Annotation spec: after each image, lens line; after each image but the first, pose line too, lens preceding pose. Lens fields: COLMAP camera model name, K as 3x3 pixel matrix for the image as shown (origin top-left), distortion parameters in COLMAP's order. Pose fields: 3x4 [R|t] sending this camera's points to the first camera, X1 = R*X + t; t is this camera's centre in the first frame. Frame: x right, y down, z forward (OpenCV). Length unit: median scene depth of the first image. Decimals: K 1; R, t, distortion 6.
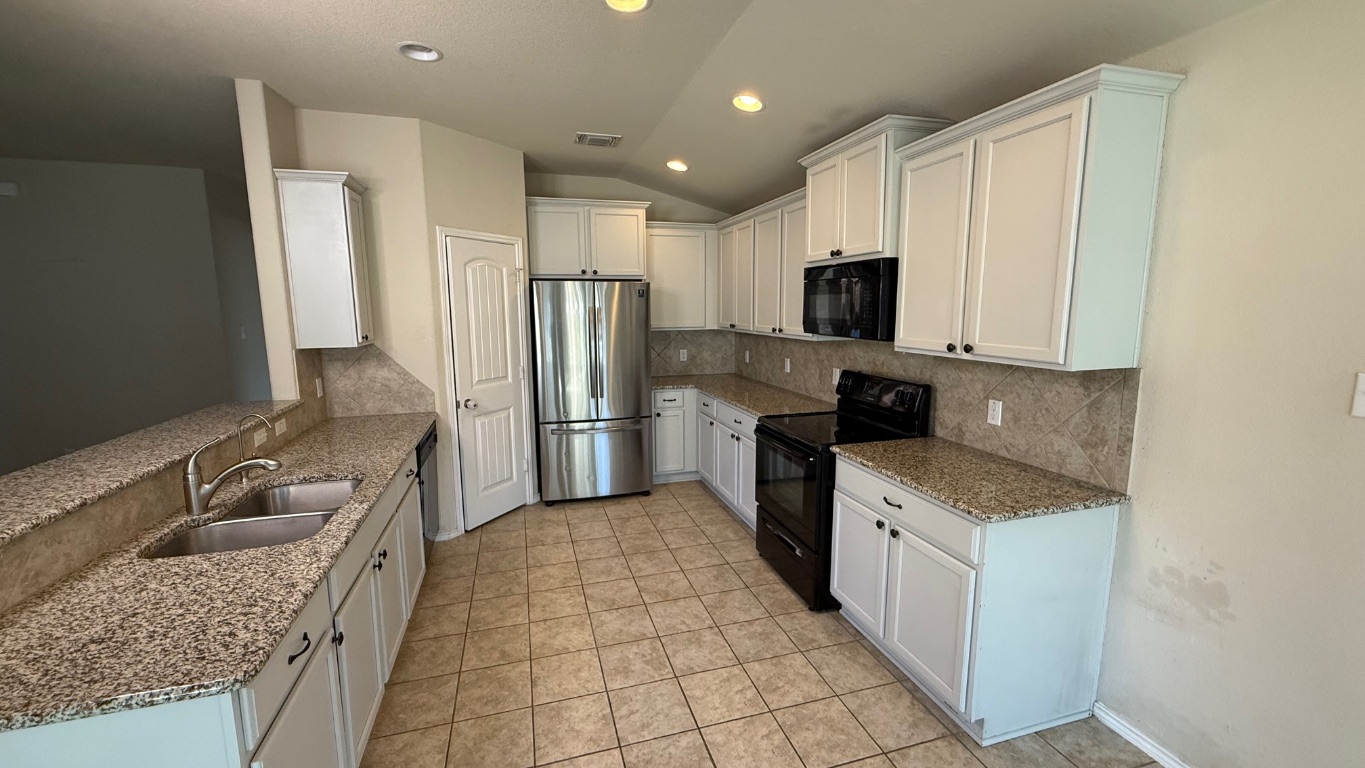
lens RADIAL K [[539.1, 0, 676.6], [0, 539.1, 378.8], [0, 0, 1]] dist [0.002063, 0.000130]
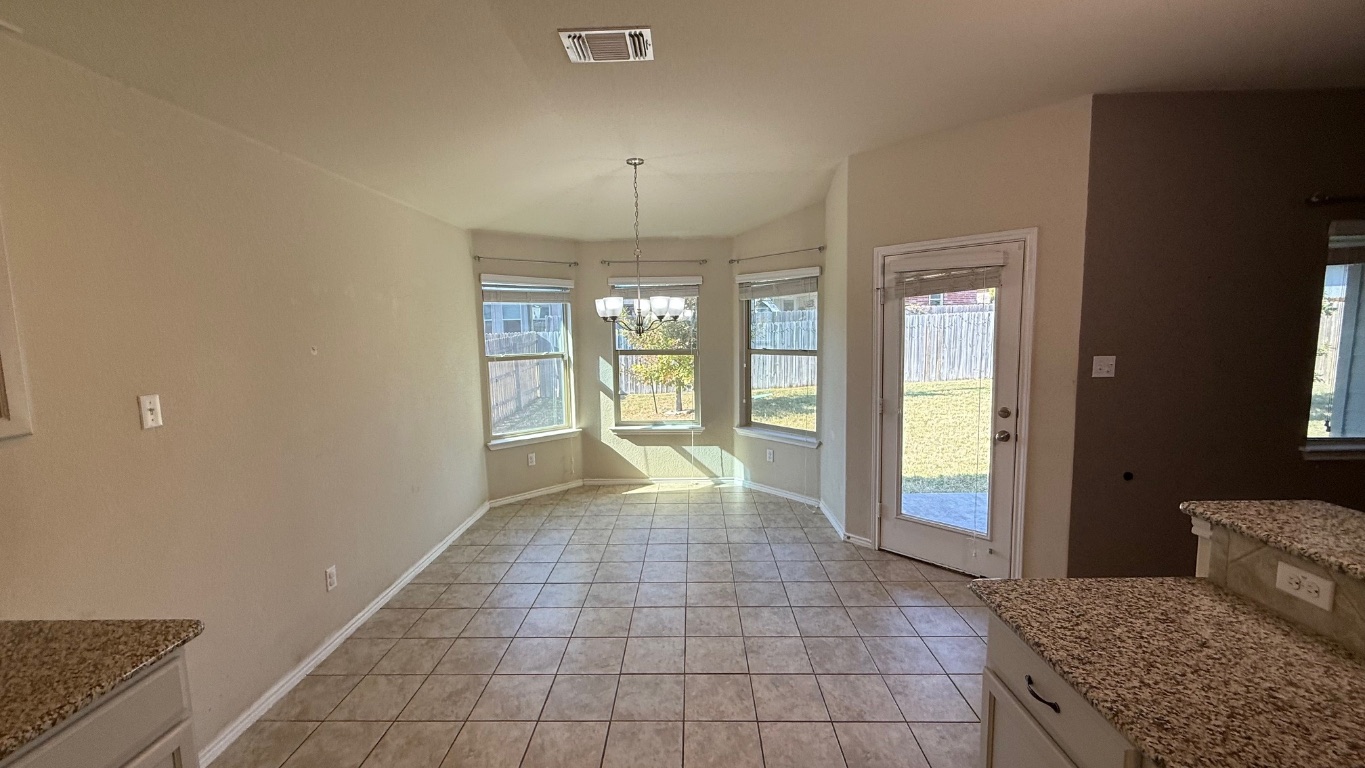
lens RADIAL K [[539.1, 0, 680.6], [0, 539.1, 385.1], [0, 0, 1]] dist [0.002063, 0.000130]
pose [[-0.951216, -0.009161, 0.308388, -0.399217], [0.066574, 0.969916, 0.234160, -0.274123], [-0.301256, 0.243268, -0.921990, 1.935632]]
